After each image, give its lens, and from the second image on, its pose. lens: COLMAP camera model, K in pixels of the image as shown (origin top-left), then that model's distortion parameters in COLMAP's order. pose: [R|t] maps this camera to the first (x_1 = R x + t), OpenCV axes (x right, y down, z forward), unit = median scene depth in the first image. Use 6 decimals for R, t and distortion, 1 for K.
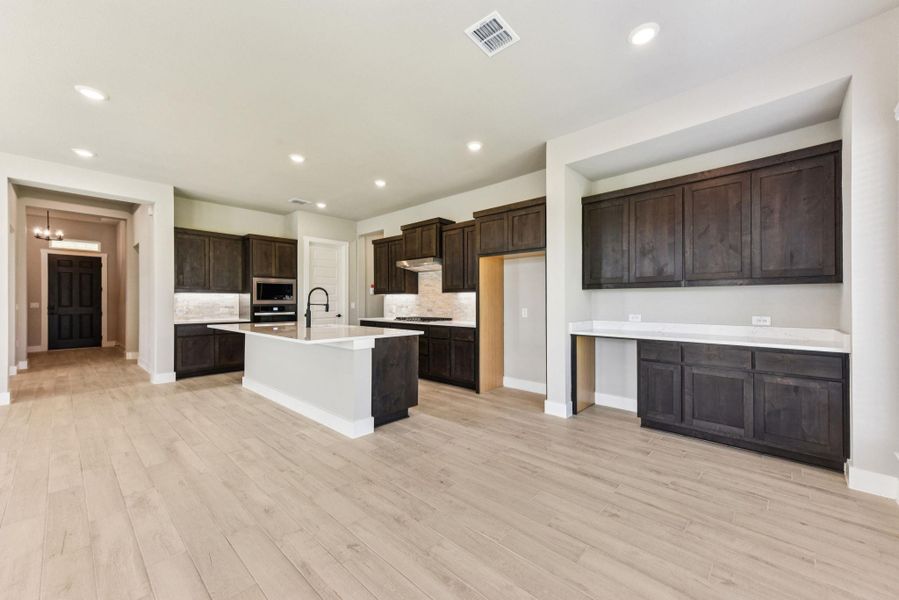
lens RADIAL K [[351.5, 0, 454.2], [0, 351.5, 300.3], [0, 0, 1]] dist [0.022999, -0.000209]
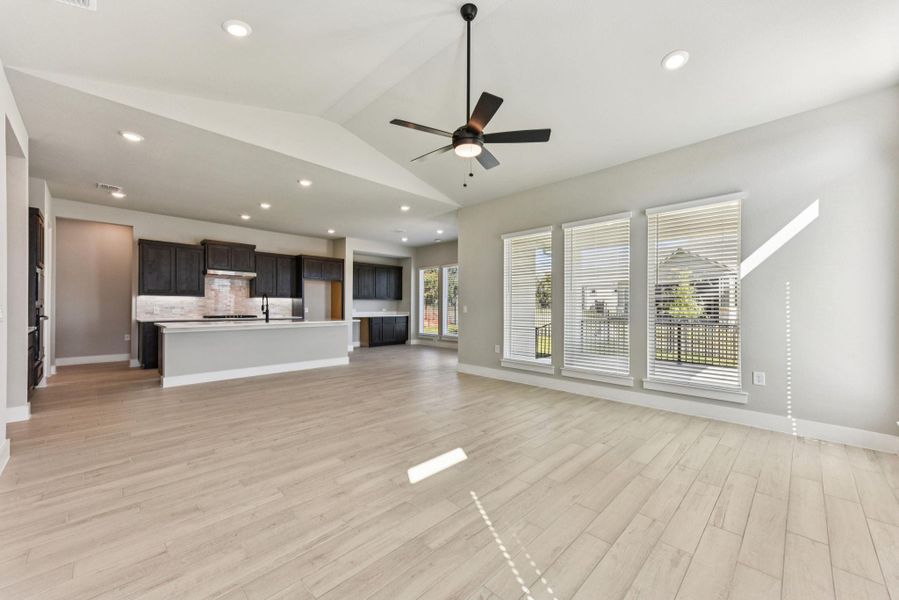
lens RADIAL K [[342.7, 0, 449.6], [0, 342.7, 303.8], [0, 0, 1]] dist [0.024194, 0.000033]
pose [[0.041262, 0.001305, 0.999148, -1.816704], [-0.009603, 0.999953, -0.000909, -0.002747], [-0.999102, -0.009557, 0.041272, 0.206548]]
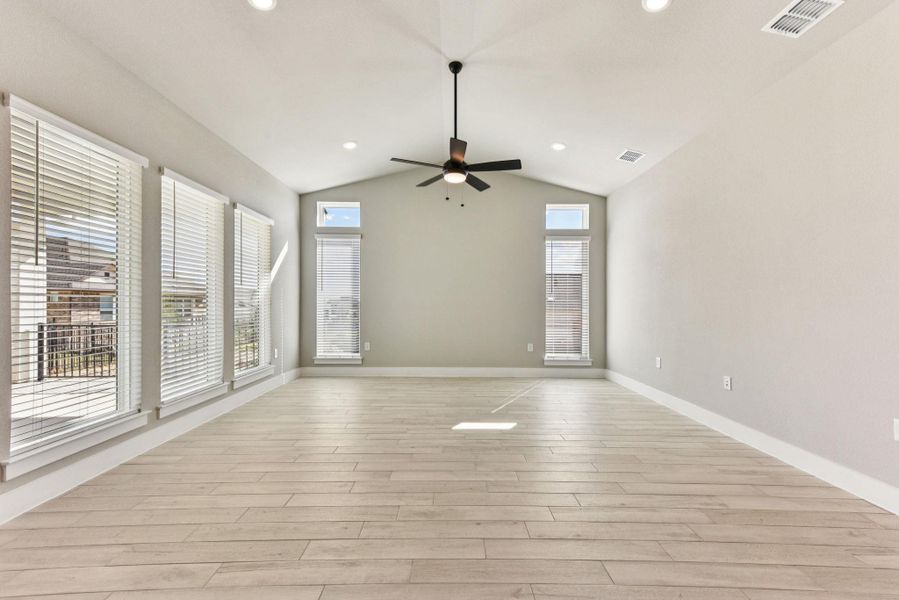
lens RADIAL K [[363.2, 0, 451.9], [0, 363.2, 303.9], [0, 0, 1]] dist [0.024327, -0.000197]
pose [[-0.737787, -0.007456, -0.674992, -0.630218], [-0.000574, 0.999946, -0.010418, 0.009057], [0.675033, -0.007299, -0.737752, 0.794933]]
